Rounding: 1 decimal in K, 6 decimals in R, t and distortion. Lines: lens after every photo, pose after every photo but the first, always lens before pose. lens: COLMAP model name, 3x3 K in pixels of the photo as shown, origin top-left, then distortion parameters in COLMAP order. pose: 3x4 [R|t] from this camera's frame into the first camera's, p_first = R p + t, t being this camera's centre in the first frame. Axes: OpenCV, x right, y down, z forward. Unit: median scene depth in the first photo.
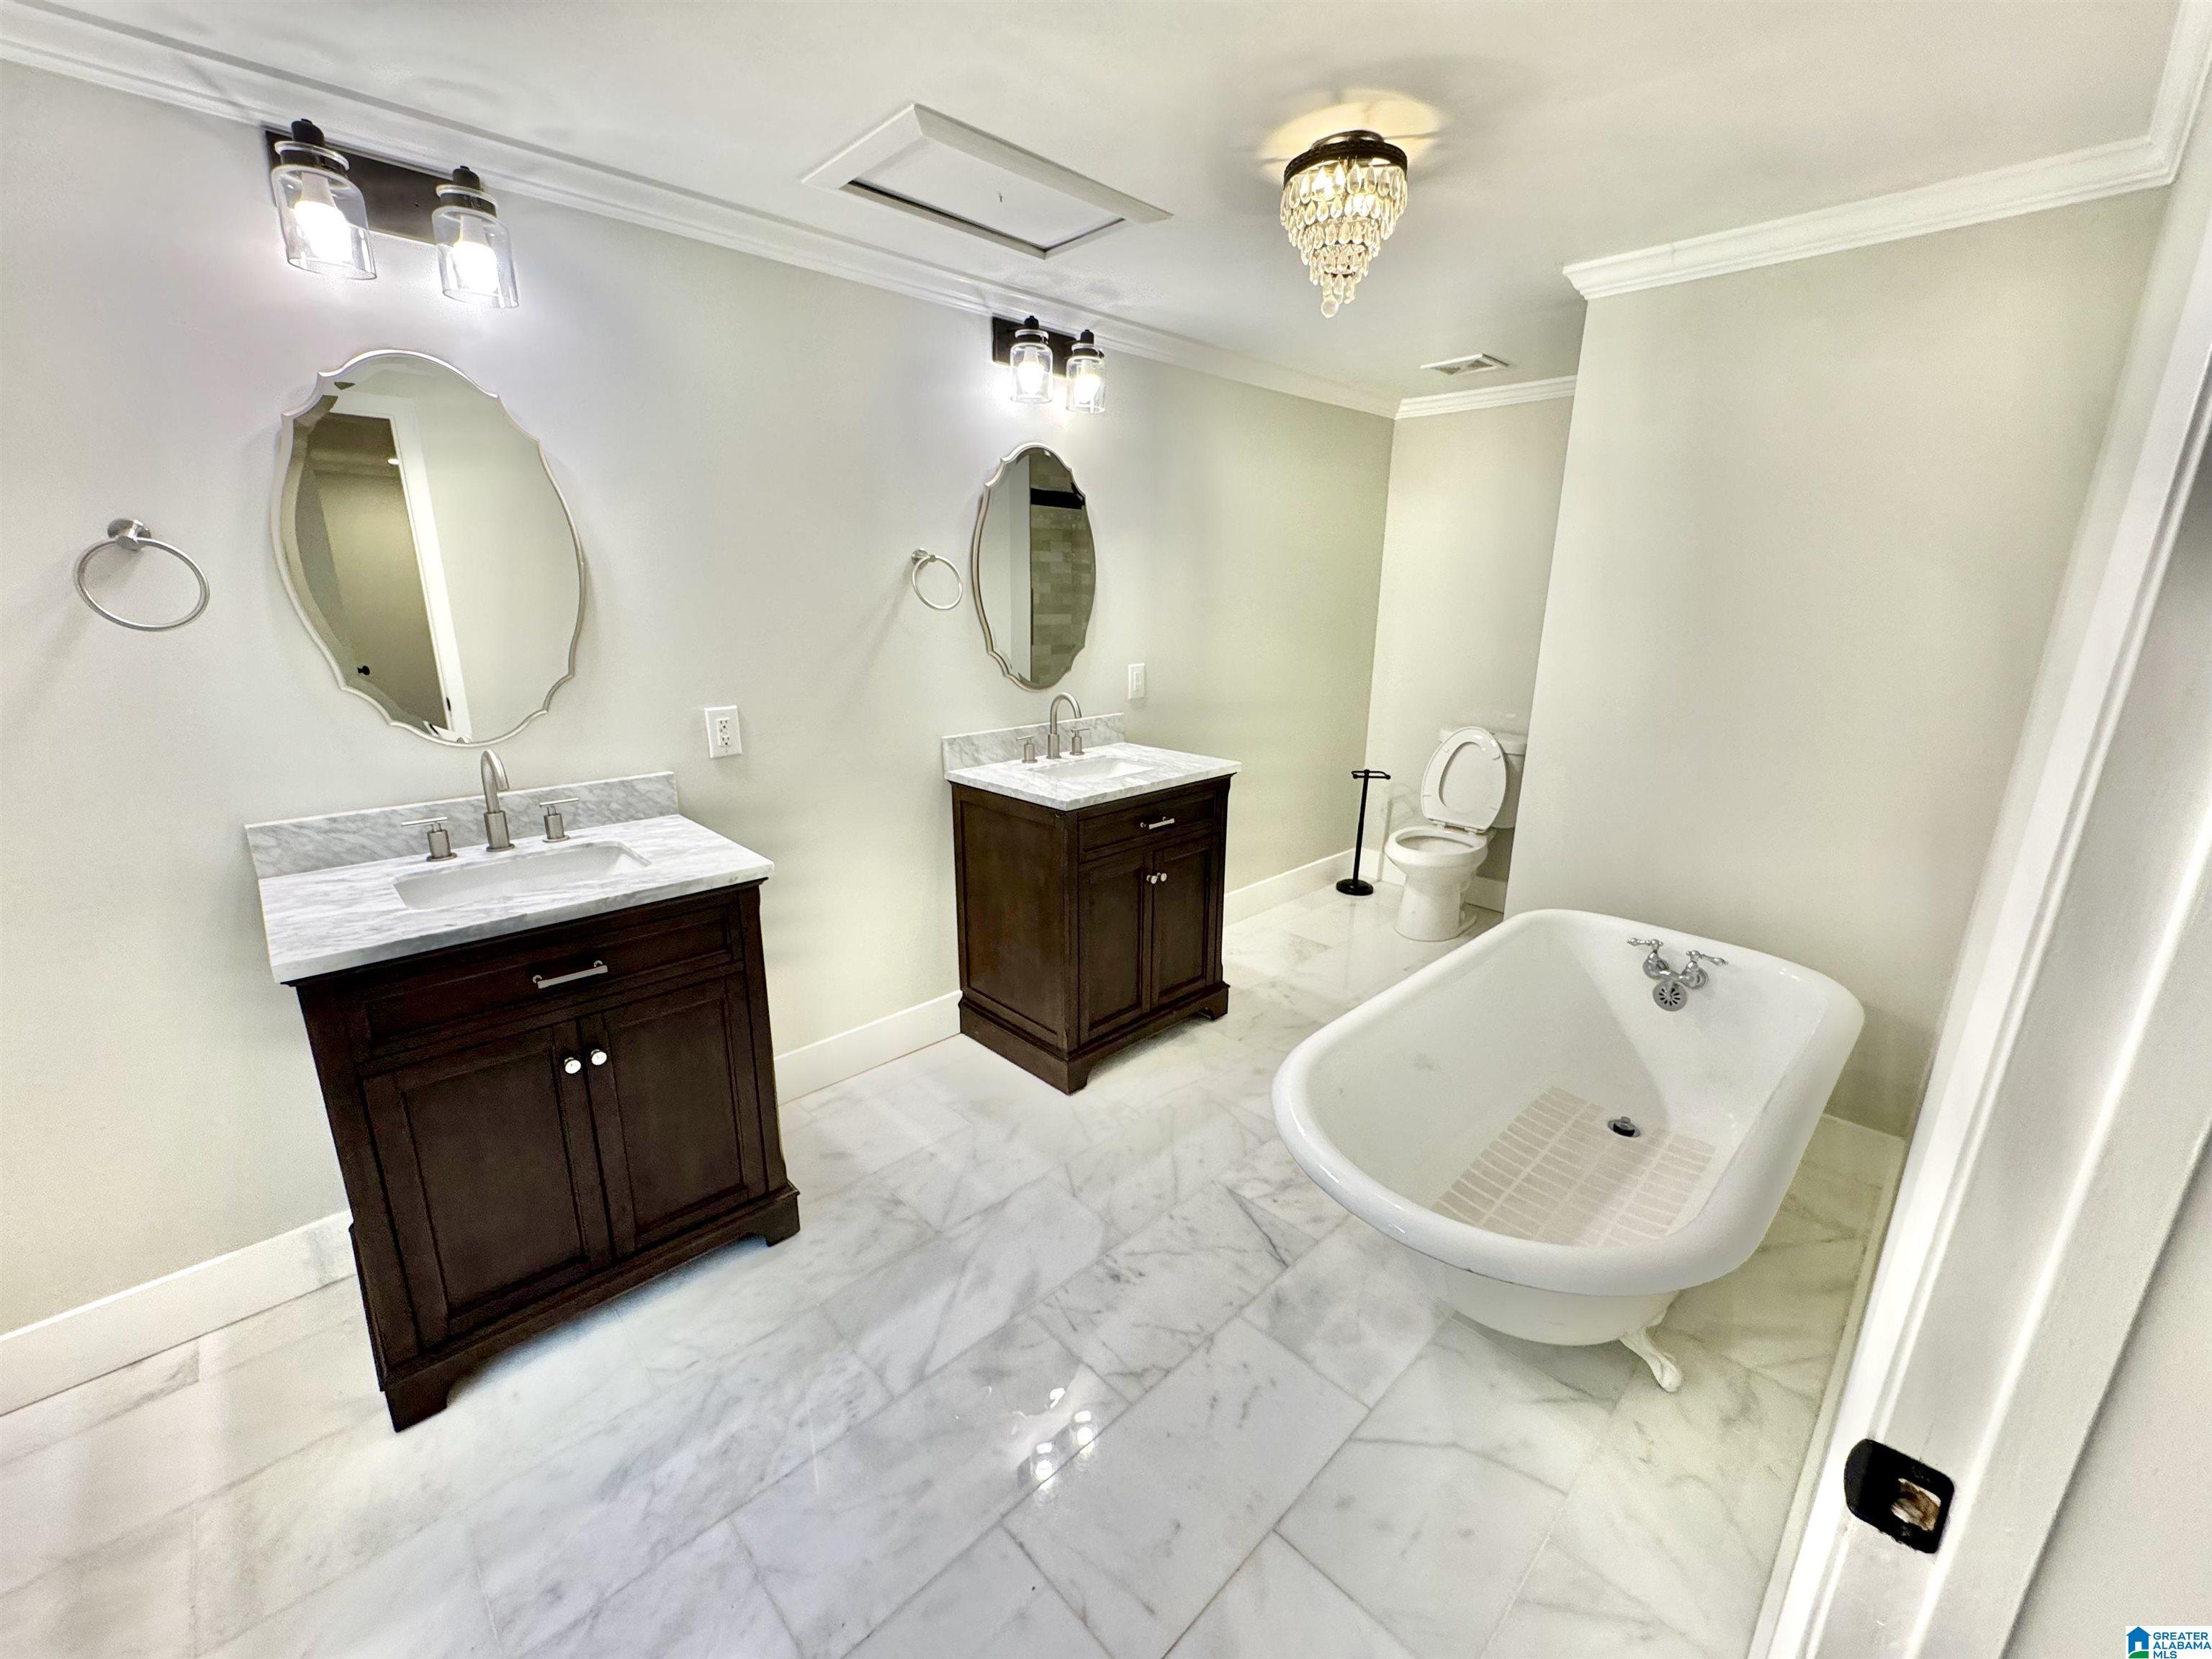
lens RADIAL K [[881.2, 0, 1106.0], [0, 881.2, 829.5], [0, 0, 1]] dist [-0.002900, -0.000191]
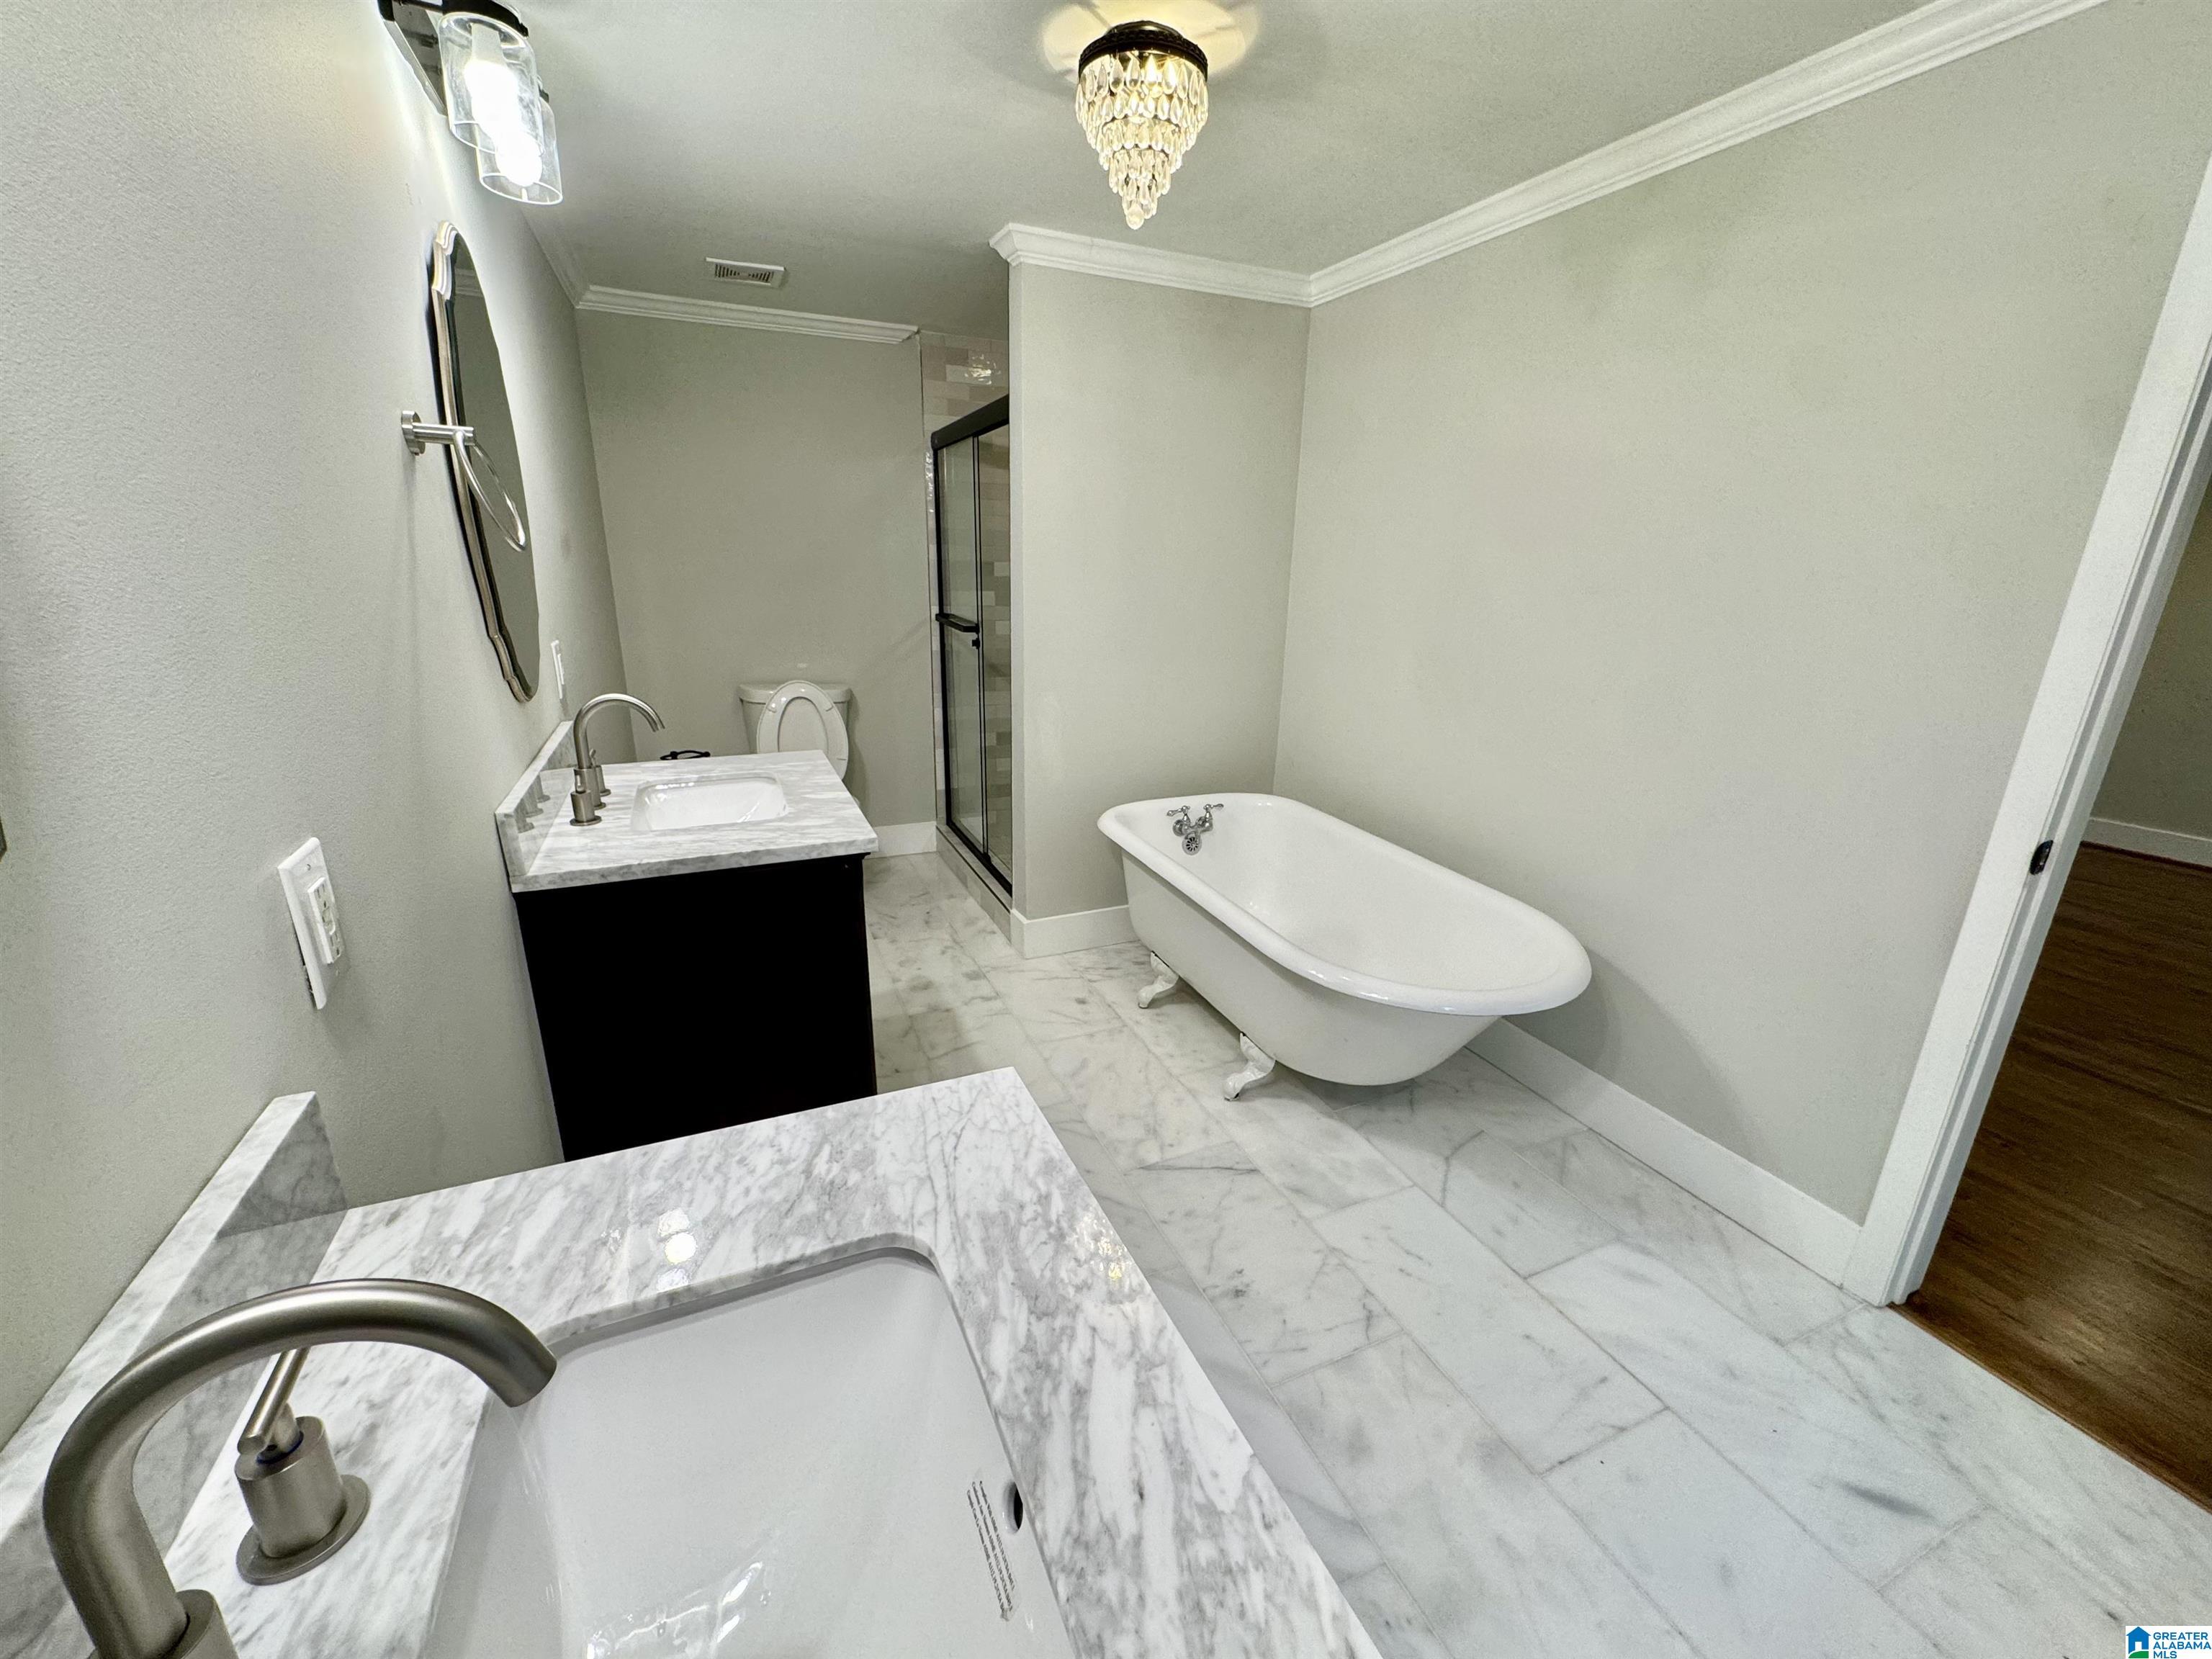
lens RADIAL K [[881.2, 0, 1106.0], [0, 881.2, 829.5], [0, 0, 1]] dist [-0.002900, -0.000191]
pose [[0.348382, -0.279016, 0.894863, -0.706430], [0.232037, 0.950629, 0.206069, -0.163471], [-0.908179, 0.135851, 0.395924, 0.689200]]
